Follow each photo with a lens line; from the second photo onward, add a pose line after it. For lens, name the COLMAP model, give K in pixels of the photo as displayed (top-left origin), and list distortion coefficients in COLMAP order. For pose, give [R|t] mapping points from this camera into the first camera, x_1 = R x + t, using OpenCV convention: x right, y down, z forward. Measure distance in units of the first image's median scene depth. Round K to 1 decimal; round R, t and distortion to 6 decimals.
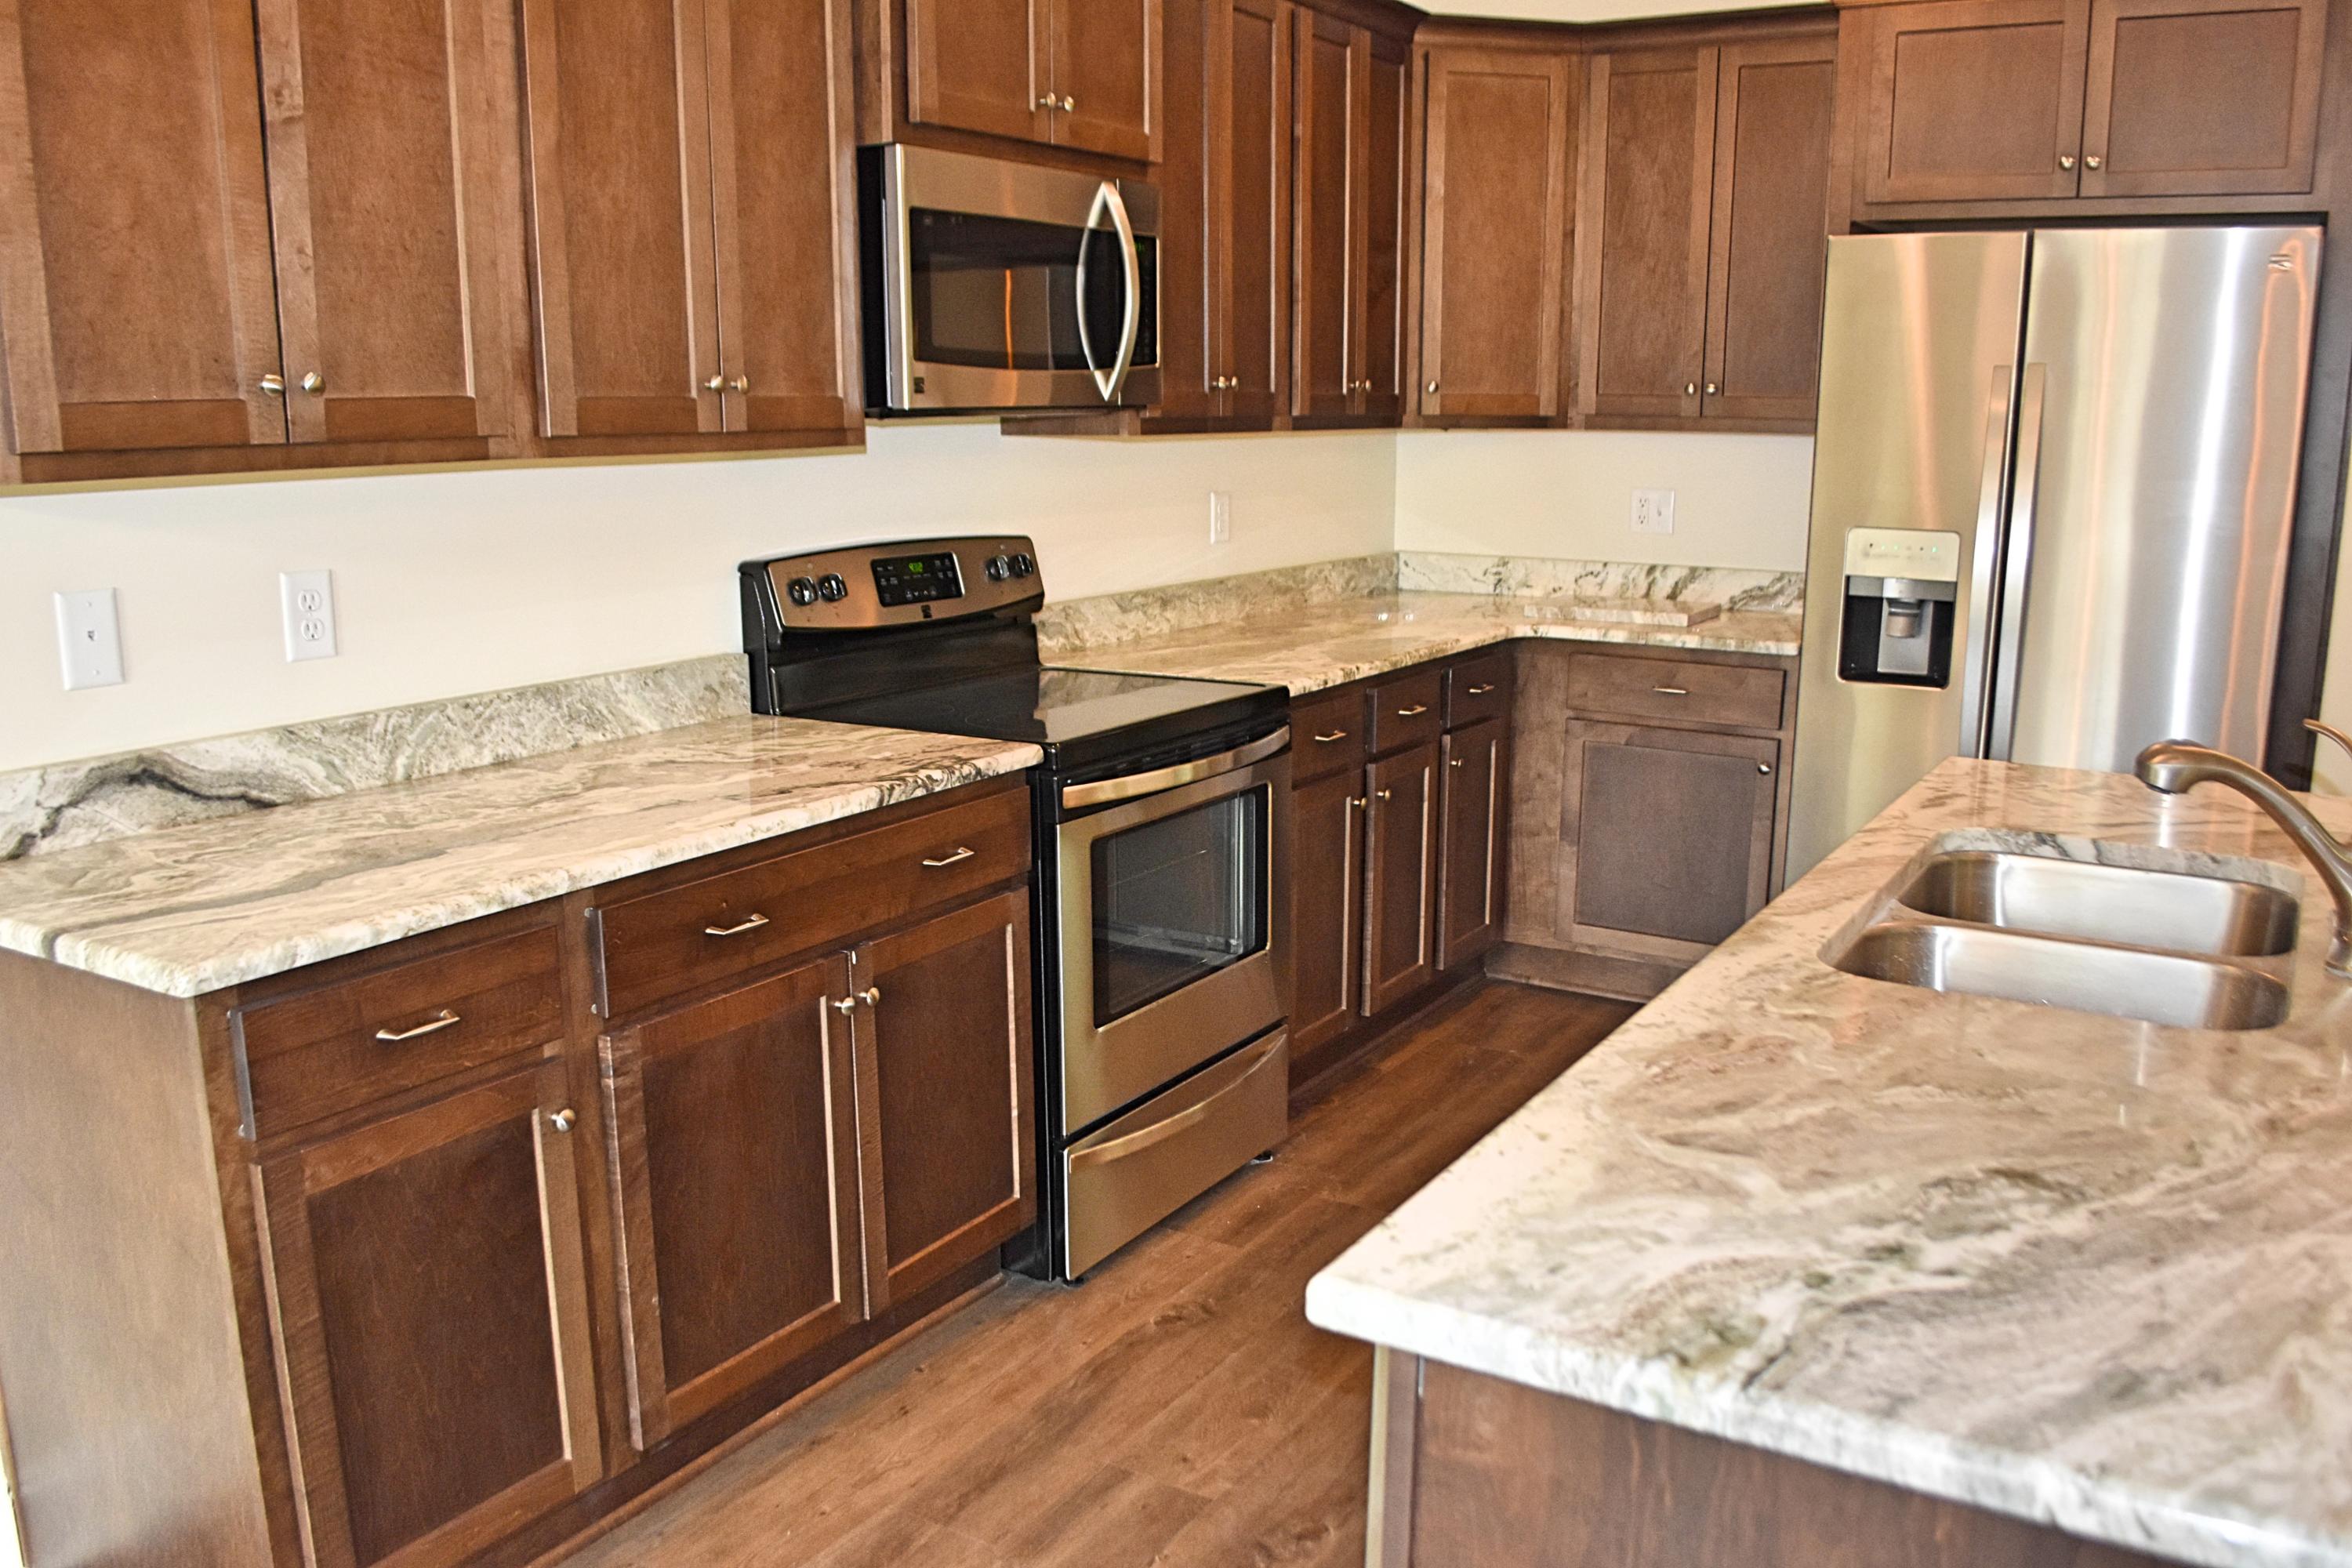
lens RADIAL K [[1896.3, 0, 1168.1], [0, 1896.3, 825.3], [0, 0, 1]] dist [-0.068872, 0.011437]
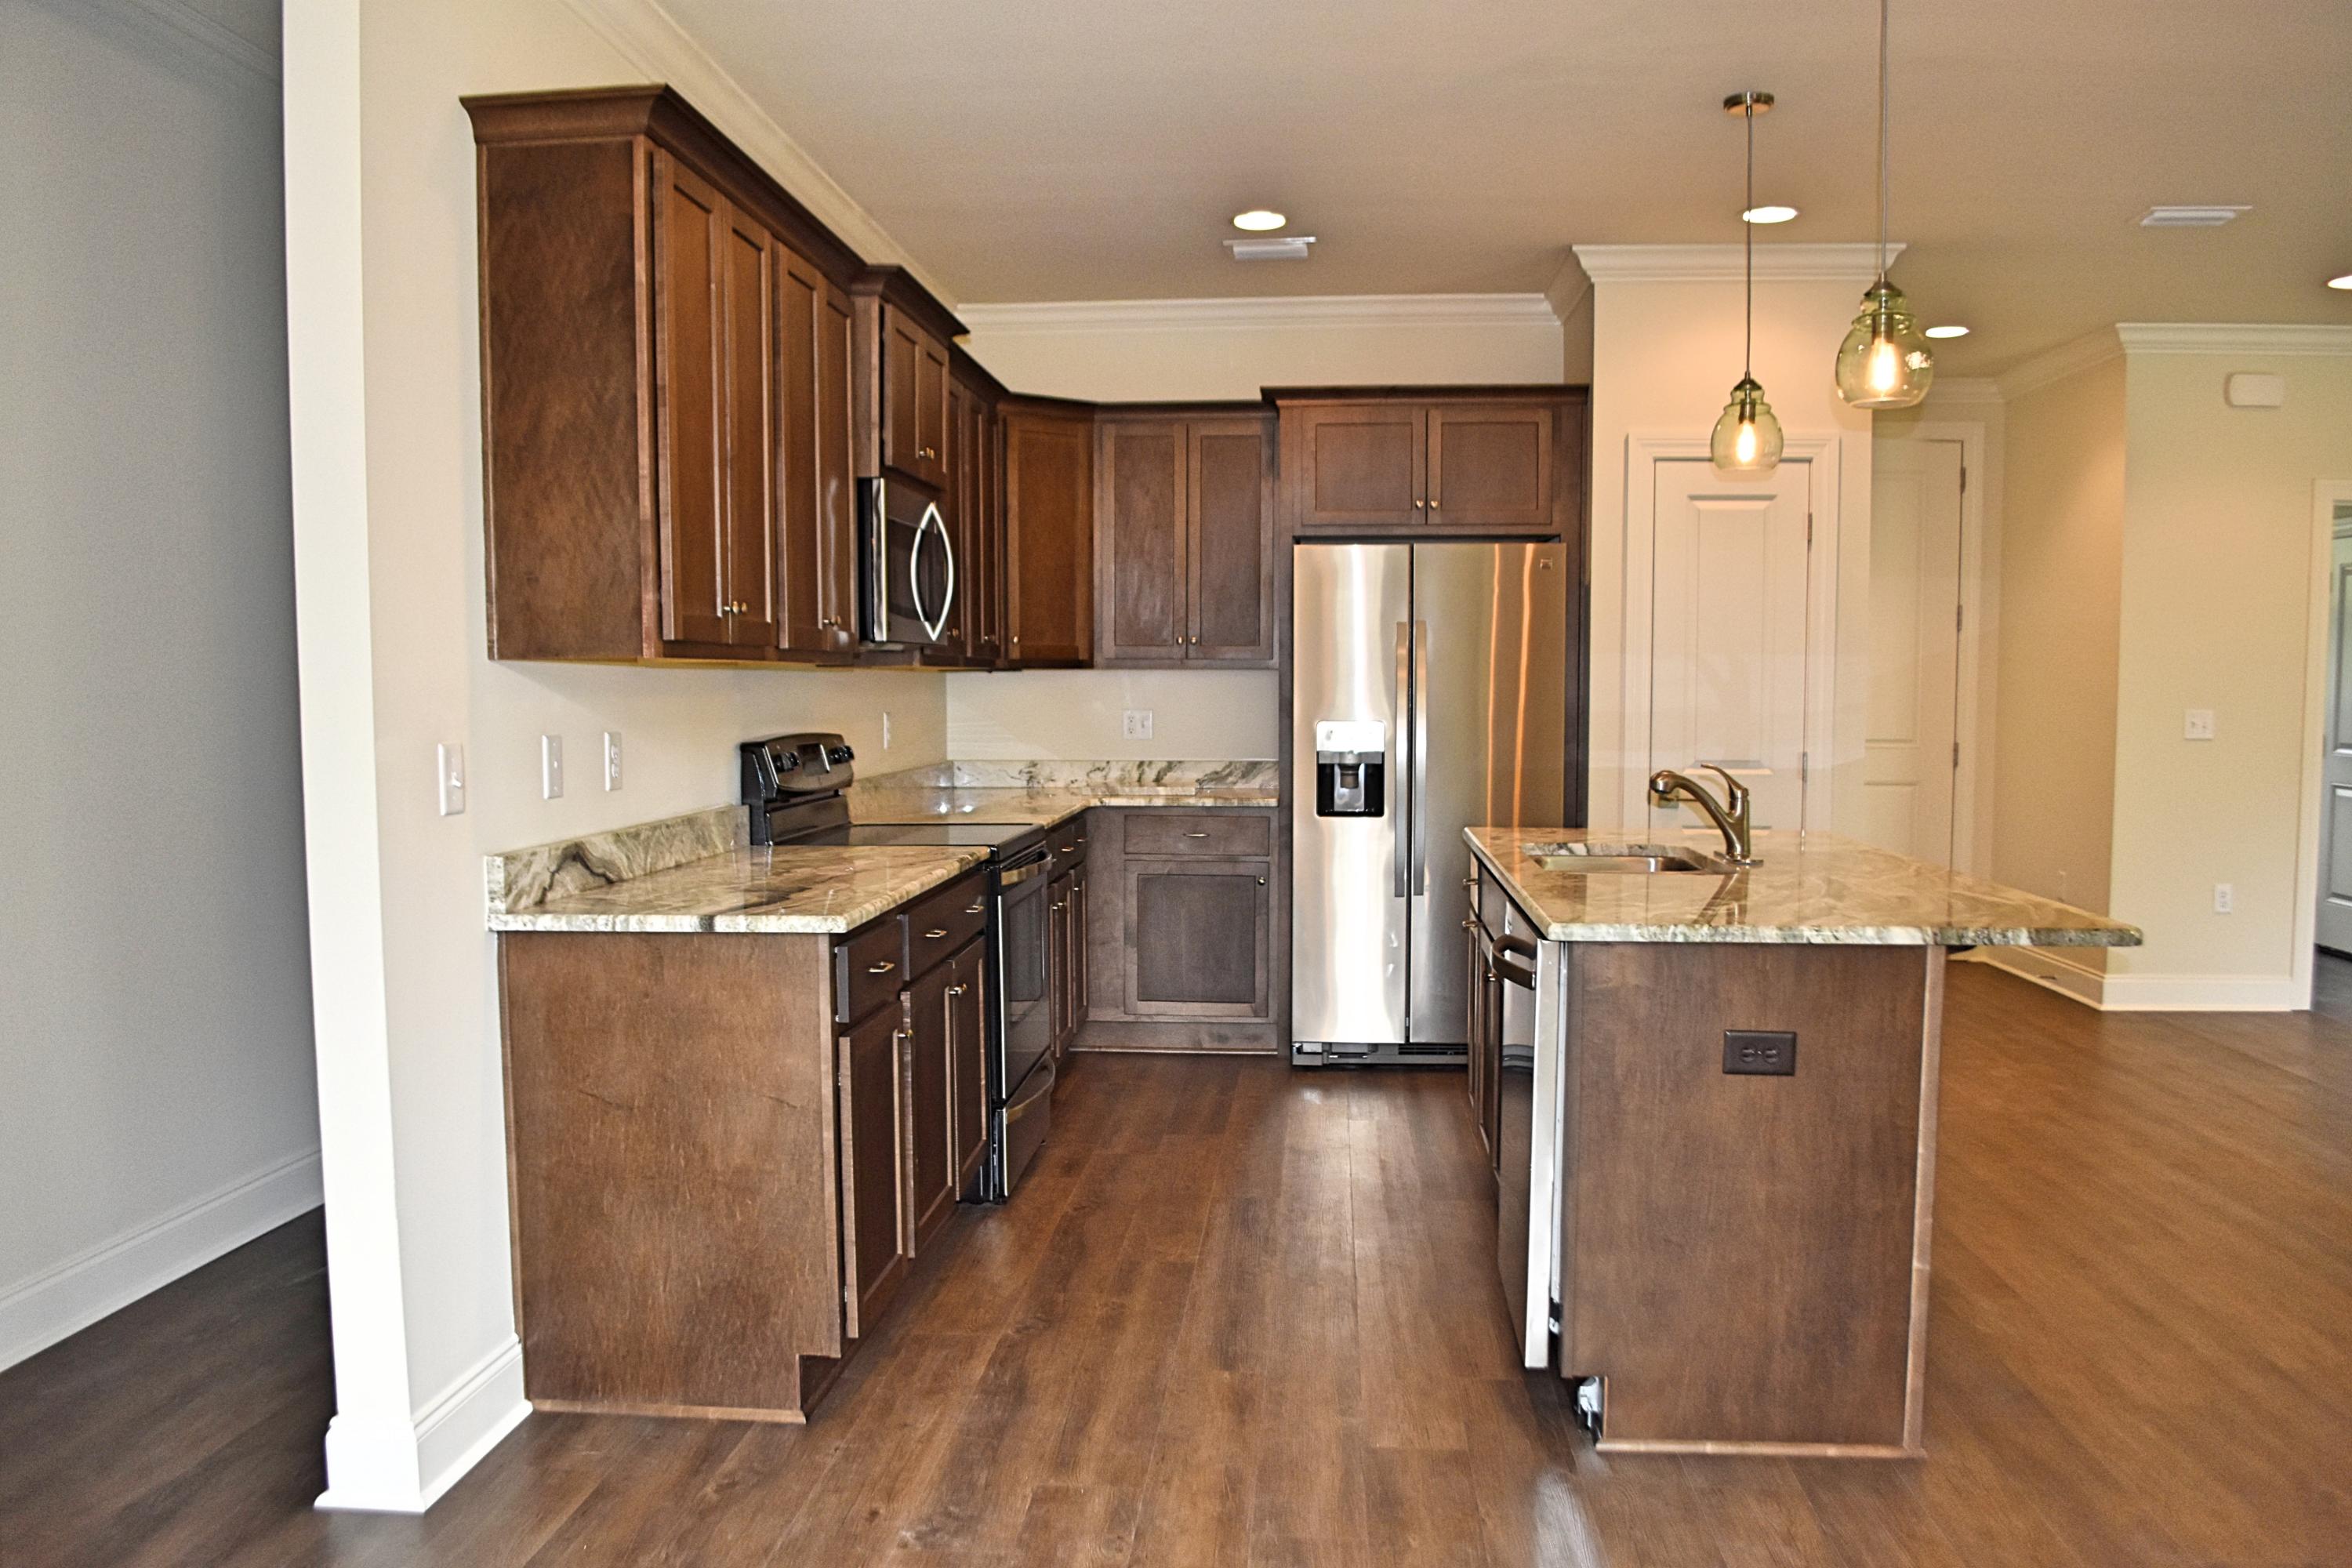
lens RADIAL K [[1843.9, 0, 1124.8], [0, 1843.9, 844.4], [0, 0, 1]] dist [-0.083210, 0.006541]
pose [[0.900392, -0.041837, 0.433063, -0.475525], [0.099822, 0.988678, -0.112029, 0.106680], [-0.423473, 0.144099, 0.894375, -0.329801]]
